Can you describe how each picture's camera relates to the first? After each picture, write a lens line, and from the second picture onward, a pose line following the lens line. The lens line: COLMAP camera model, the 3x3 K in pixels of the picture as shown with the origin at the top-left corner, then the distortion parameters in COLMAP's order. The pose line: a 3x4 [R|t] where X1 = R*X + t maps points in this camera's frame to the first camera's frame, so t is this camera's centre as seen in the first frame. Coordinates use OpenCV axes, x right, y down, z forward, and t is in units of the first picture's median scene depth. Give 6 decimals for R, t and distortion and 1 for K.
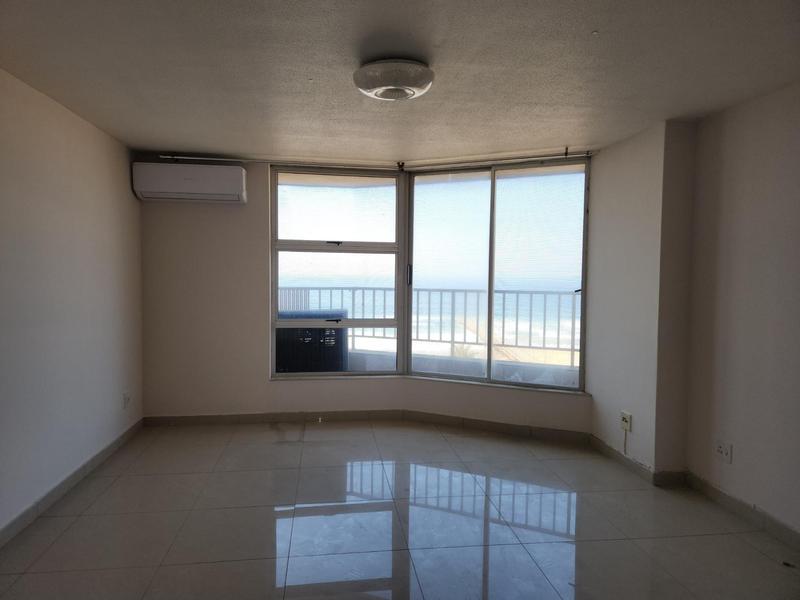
lens RADIAL K [[538.9, 0, 396.9], [0, 538.9, 299.3], [0, 0, 1]] dist [0.088239, -0.000333]
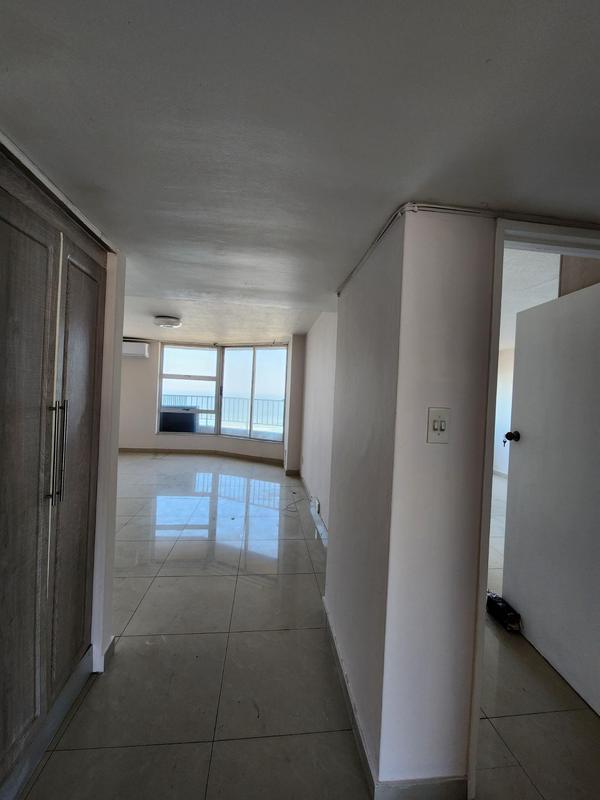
lens RADIAL K [[325.8, 0, 303.6], [0, 325.8, 400.9], [0, 0, 1]] dist [-0.003368, -0.000477]
pose [[0.999391, 0.034602, -0.004552, 0.385217], [-0.034692, 0.999168, -0.021444, 0.013643], [0.003806, 0.021589, 0.999760, -0.373472]]
